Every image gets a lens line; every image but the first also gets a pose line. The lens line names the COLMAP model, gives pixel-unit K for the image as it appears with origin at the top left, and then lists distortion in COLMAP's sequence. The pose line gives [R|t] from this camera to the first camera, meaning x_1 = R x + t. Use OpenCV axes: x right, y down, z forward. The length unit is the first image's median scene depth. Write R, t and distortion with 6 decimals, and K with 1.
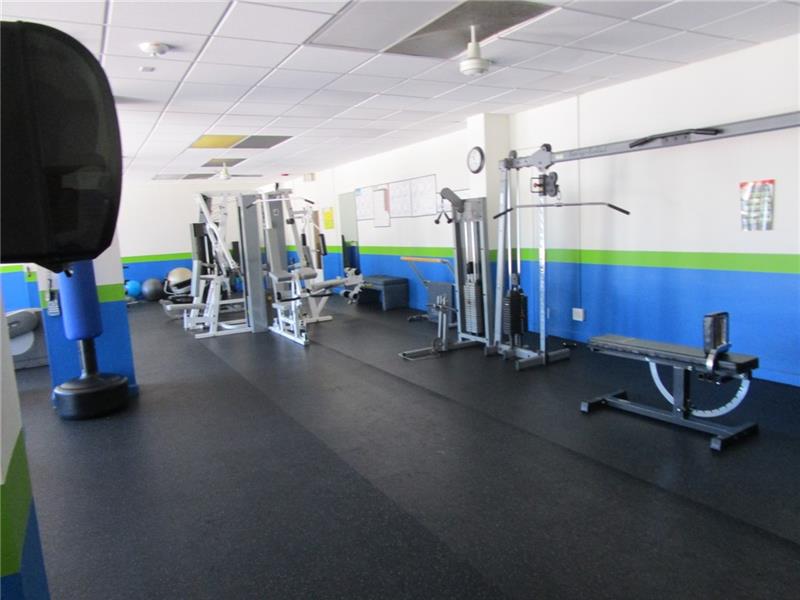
lens RADIAL K [[578.2, 0, 406.0], [0, 578.2, 301.1], [0, 0, 1]] dist [-0.007721, 0.005202]
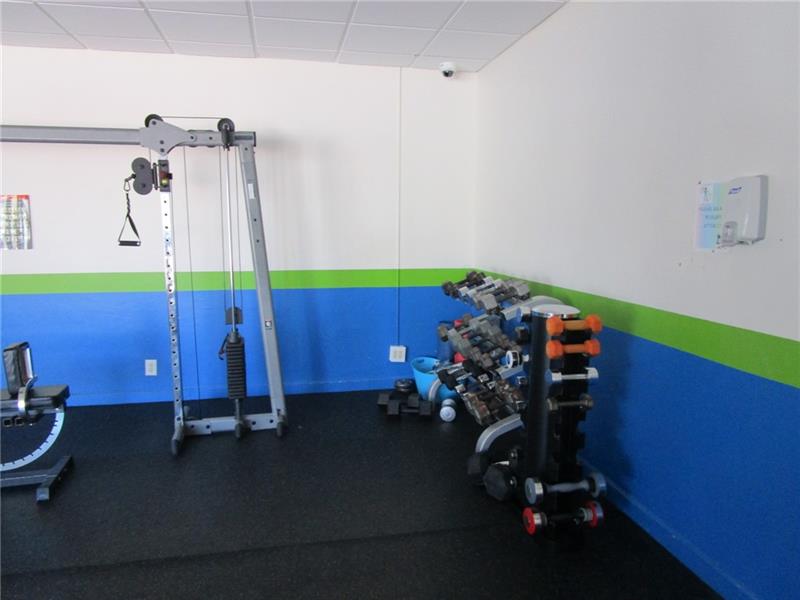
lens RADIAL K [[578.2, 0, 404.0], [0, 578.2, 298.4], [0, 0, 1]] dist [-0.007721, 0.005202]
pose [[0.288044, -0.078509, 0.954394, -0.110958], [0.115674, 0.992188, 0.046706, -0.021880], [-0.950605, 0.096945, 0.294875, 0.196593]]
